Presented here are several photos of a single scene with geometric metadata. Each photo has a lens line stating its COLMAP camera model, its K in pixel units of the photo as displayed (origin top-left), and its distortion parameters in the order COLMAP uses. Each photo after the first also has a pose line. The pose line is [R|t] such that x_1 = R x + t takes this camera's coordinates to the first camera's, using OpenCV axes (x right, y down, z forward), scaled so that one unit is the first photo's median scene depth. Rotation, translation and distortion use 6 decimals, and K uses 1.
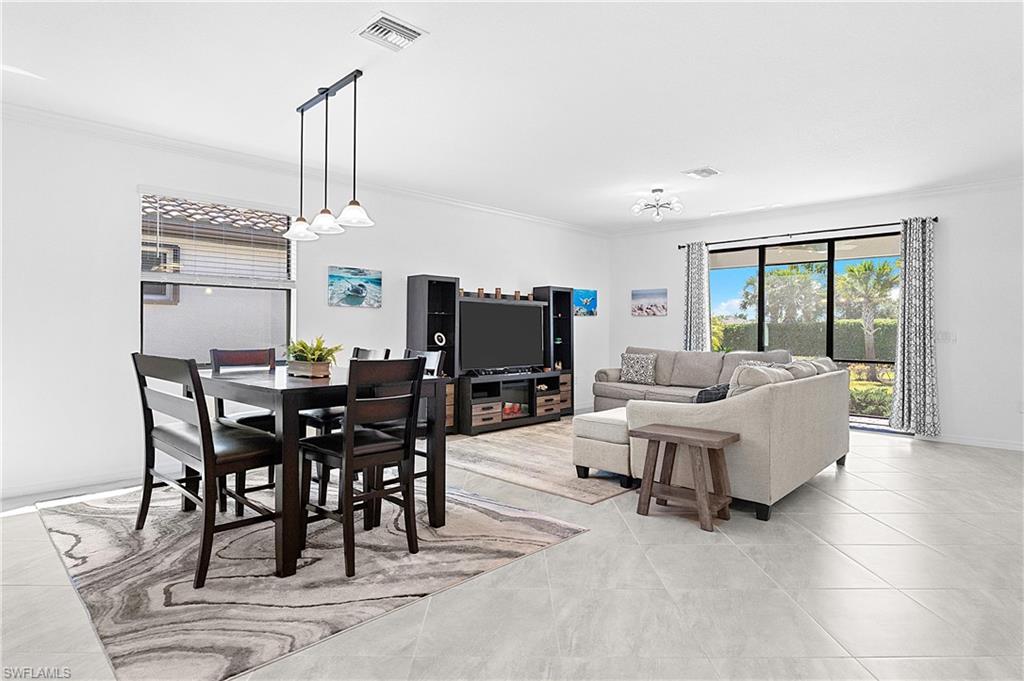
lens RADIAL K [[552.4, 0, 495.6], [0, 552.4, 317.2], [0, 0, 1]] dist [-0.033769, 0.002589]
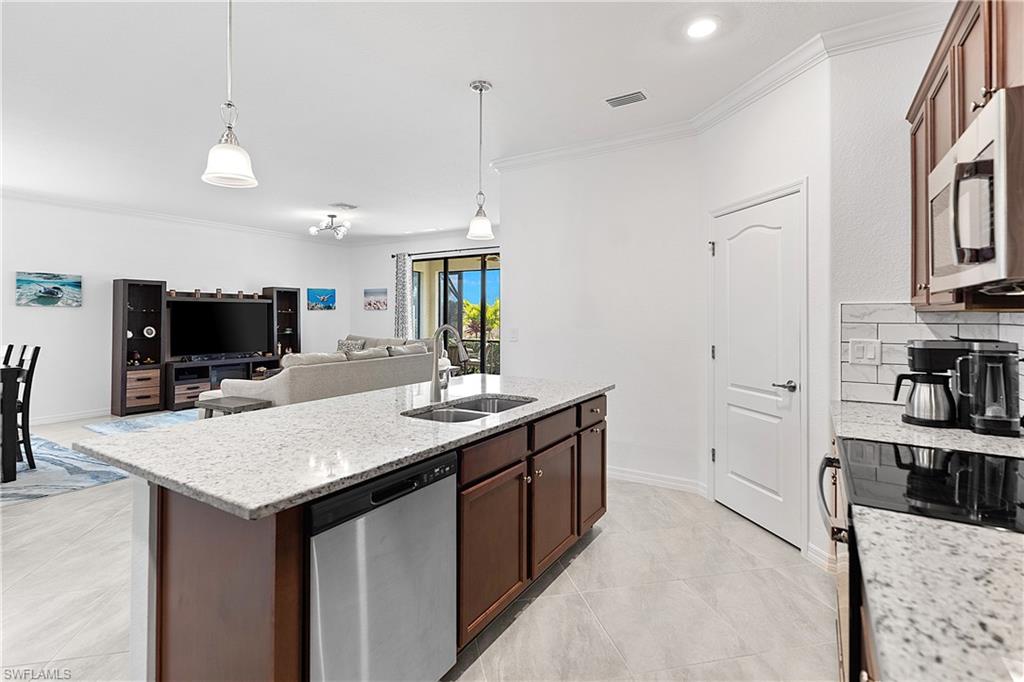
lens RADIAL K [[487.3, 0, 502.3], [0, 487.3, 315.6], [0, 0, 1]] dist [0.007955, -0.004462]
pose [[0.975075, -0.005666, 0.221804, 0.358804], [-0.000083, 0.999664, 0.025902, -0.020740], [-0.221876, -0.025275, 0.974747, -0.178206]]
